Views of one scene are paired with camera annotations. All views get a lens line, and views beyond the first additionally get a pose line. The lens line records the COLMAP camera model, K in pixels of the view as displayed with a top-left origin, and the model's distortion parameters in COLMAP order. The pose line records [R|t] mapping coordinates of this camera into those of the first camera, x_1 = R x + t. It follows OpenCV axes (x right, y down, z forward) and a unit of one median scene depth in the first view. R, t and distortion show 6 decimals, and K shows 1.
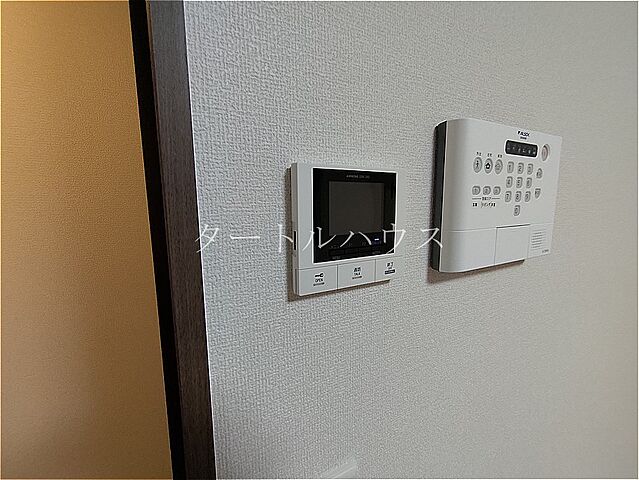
lens RADIAL K [[274.4, 0, 319.5], [0, 274.4, 240.0], [0, 0, 1]] dist [0.001941, -0.000077]
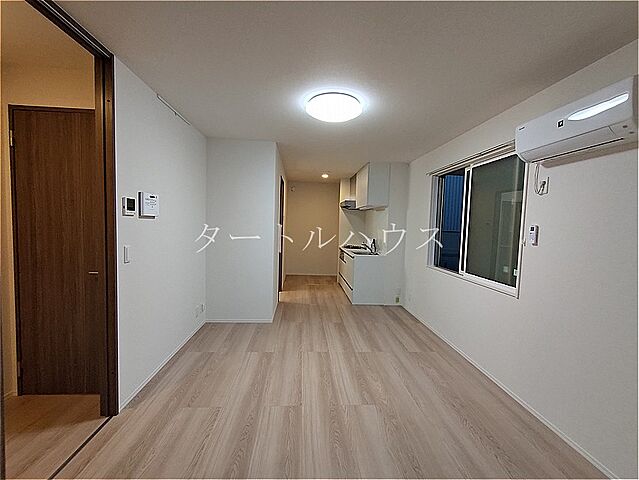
lens RADIAL K [[274.4, 0, 319.5], [0, 274.4, 240.0], [0, 0, 1]] dist [0.001941, -0.000077]
pose [[0.423542, -0.032099, 0.905308, -3.454406], [0.088447, 0.996062, -0.006063, 1.049020], [-0.901548, 0.082640, 0.424713, -5.166710]]
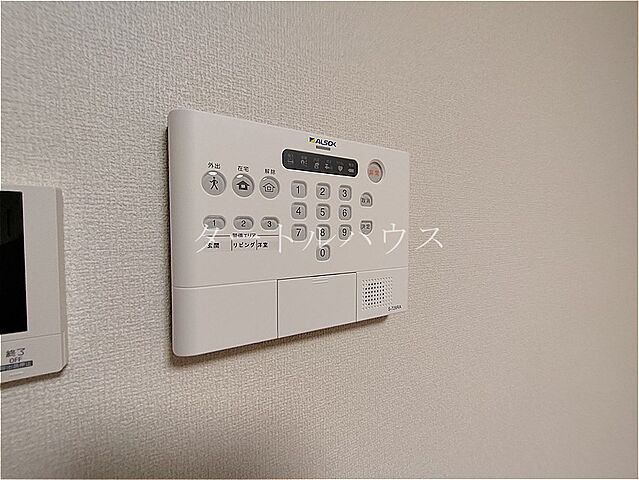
lens RADIAL K [[274.4, 0, 319.5], [0, 274.4, 240.0], [0, 0, 1]] dist [0.001941, -0.000077]
pose [[0.999655, 0.010618, 0.024022, 0.742743], [-0.008221, 0.995176, -0.097759, -0.076974], [-0.024944, 0.097527, 0.994920, 0.349678]]
